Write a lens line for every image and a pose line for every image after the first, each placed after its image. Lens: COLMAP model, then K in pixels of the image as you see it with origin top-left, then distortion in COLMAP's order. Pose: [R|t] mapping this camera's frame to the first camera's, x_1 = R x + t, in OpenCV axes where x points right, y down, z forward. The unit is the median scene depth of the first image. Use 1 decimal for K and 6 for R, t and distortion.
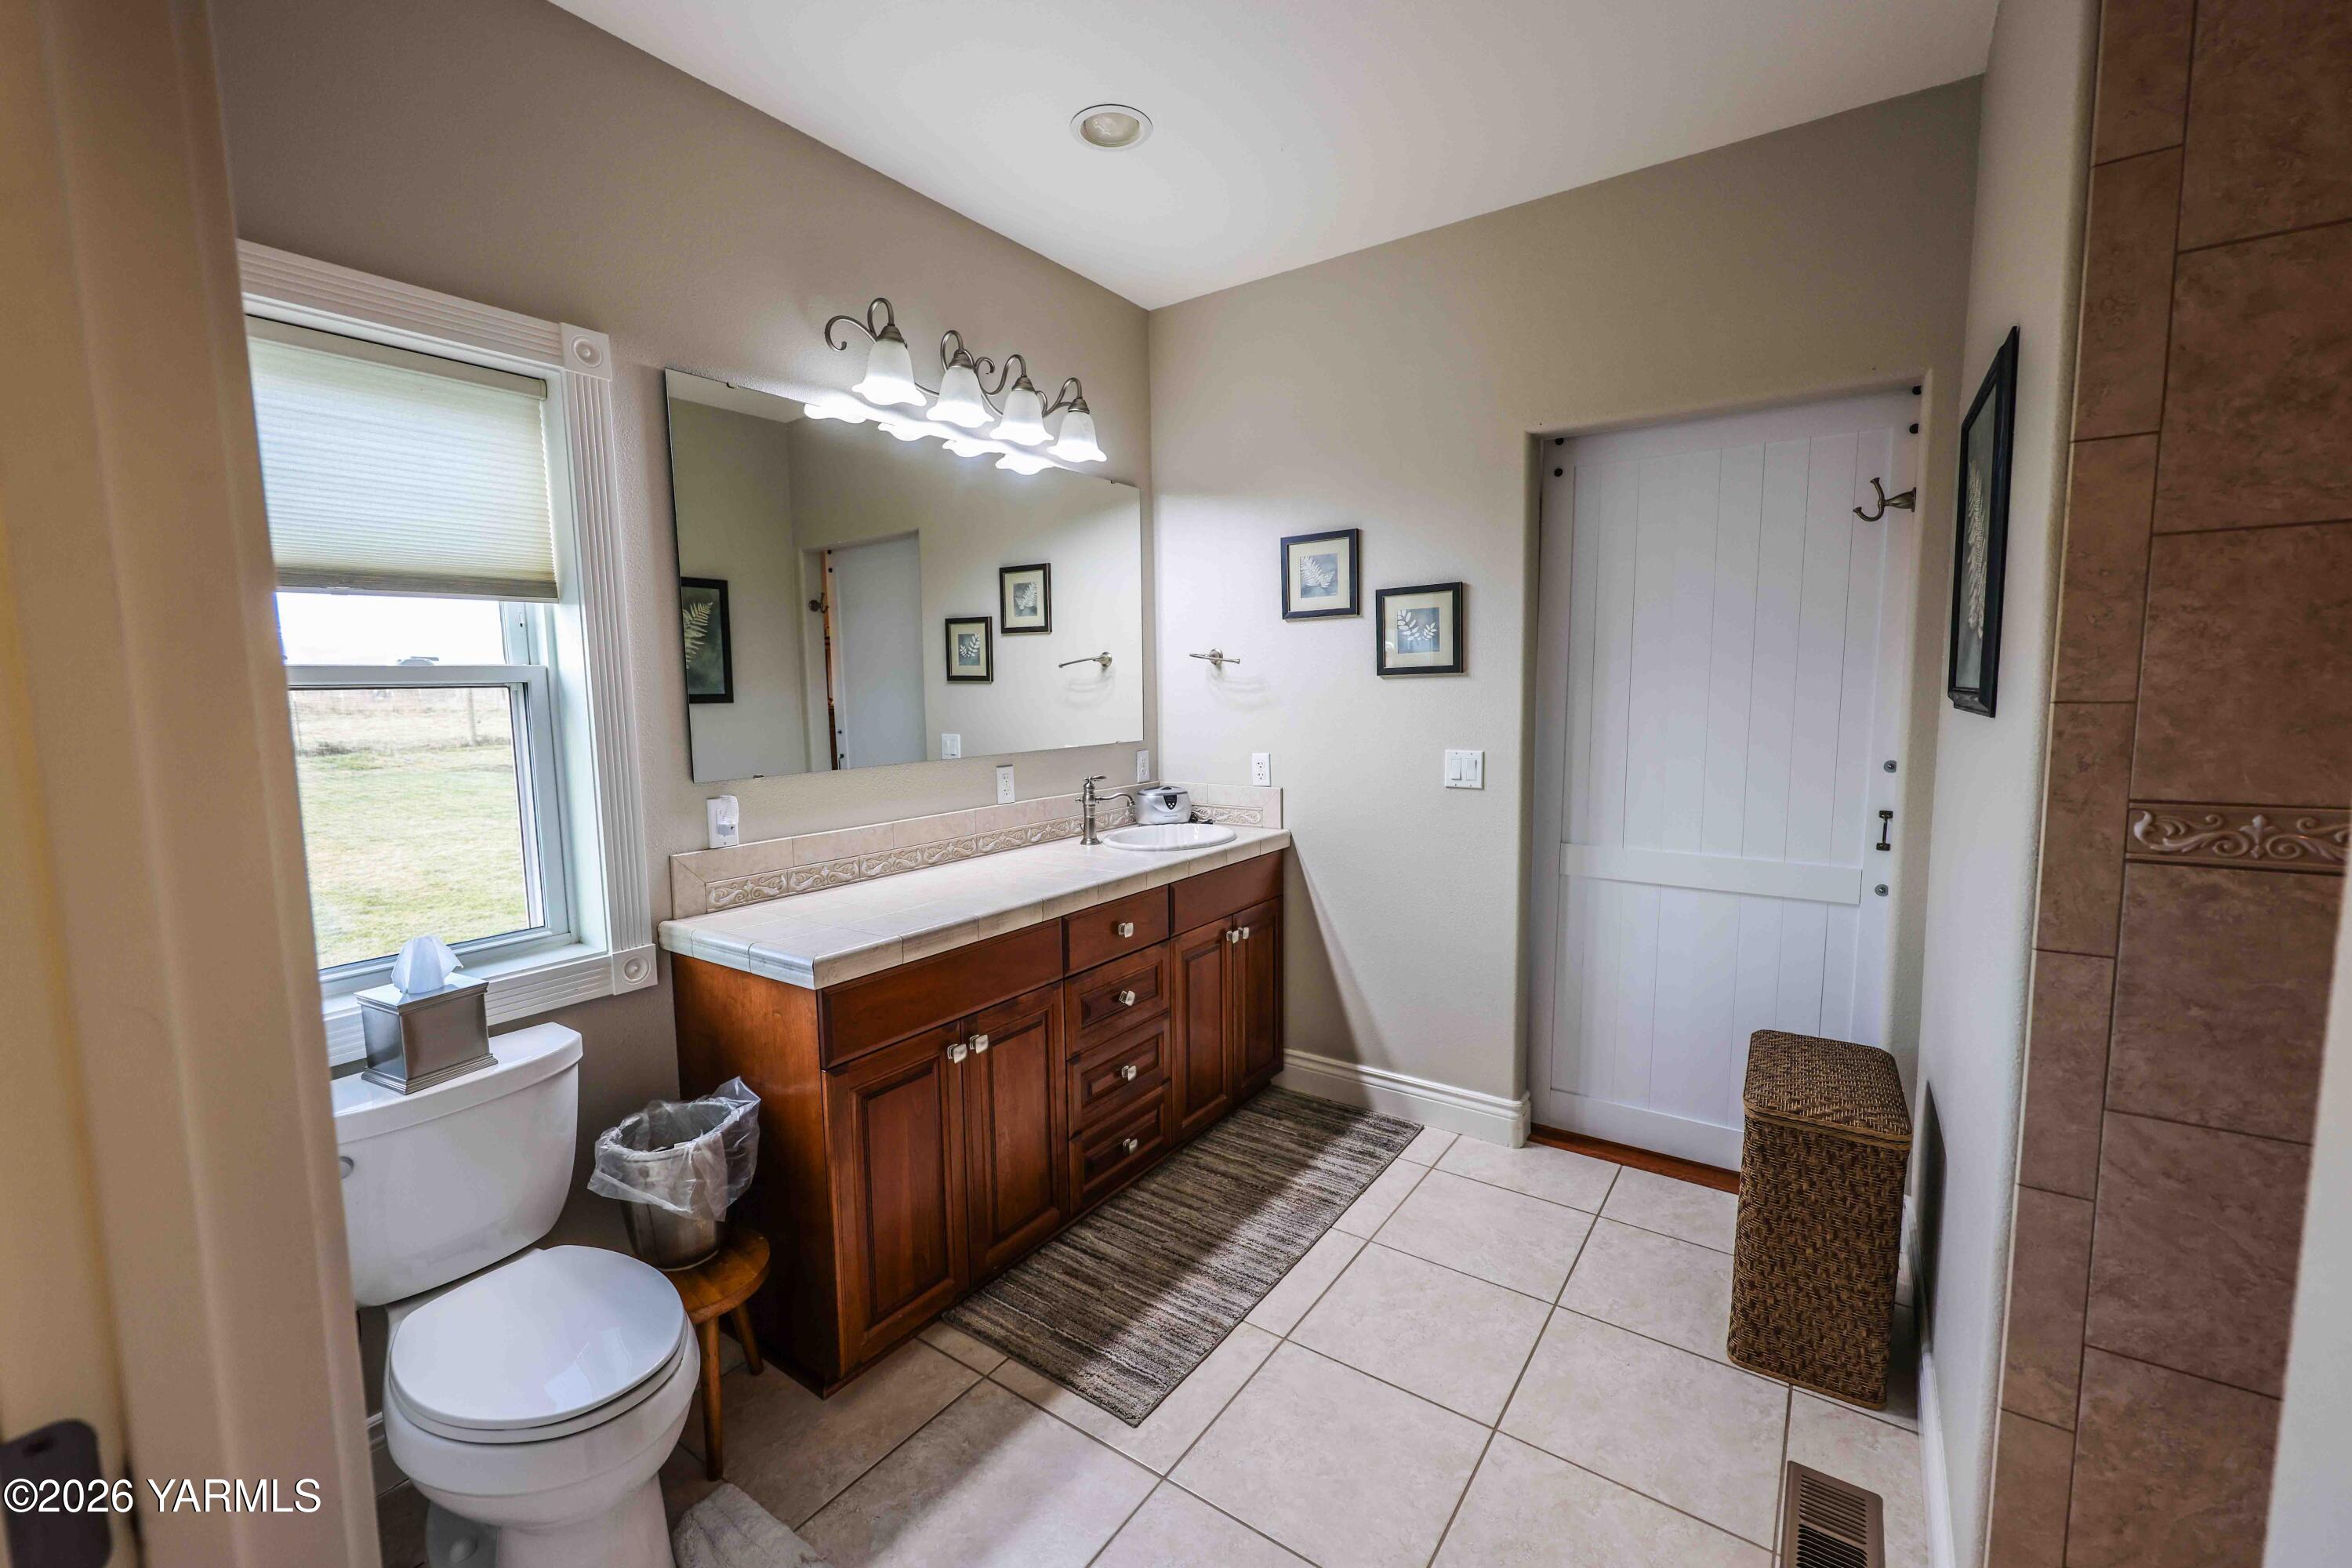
lens RADIAL K [[951.9, 0, 1170.0], [0, 951.9, 783.1], [0, 0, 1]] dist [-0.003581, -0.000317]
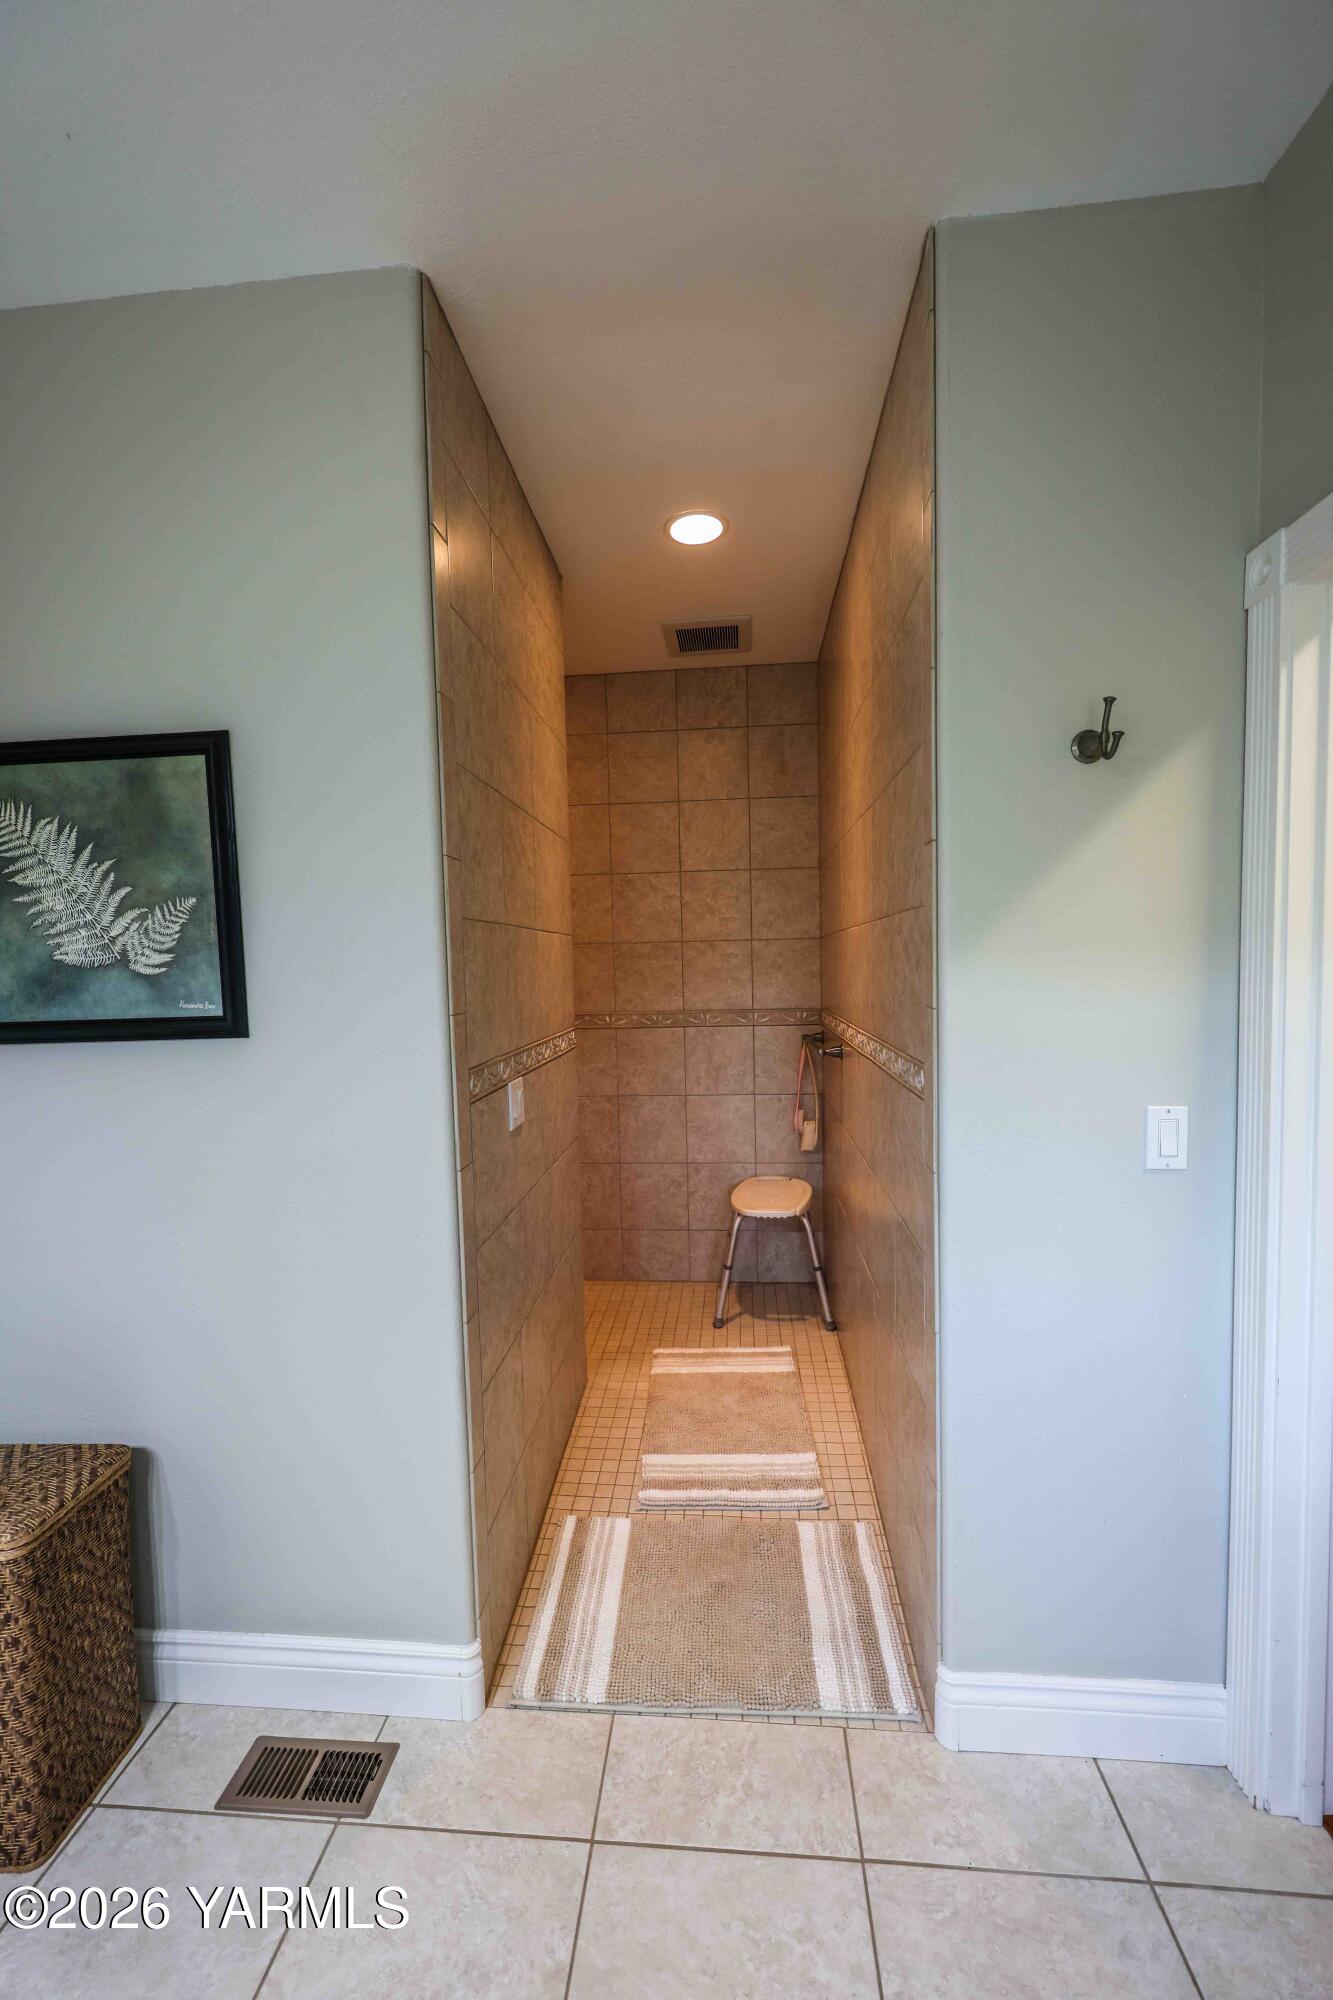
lens RADIAL K [[809.4, 0, 660.9], [0, 809.4, 1007.3], [0, 0, 1]] dist [-0.003581, -0.000317]
pose [[-0.501481, -0.028555, 0.864697, -0.251032], [0.108437, 0.989499, 0.095564, -0.120687], [-0.858346, 0.141689, -0.493119, 0.845221]]
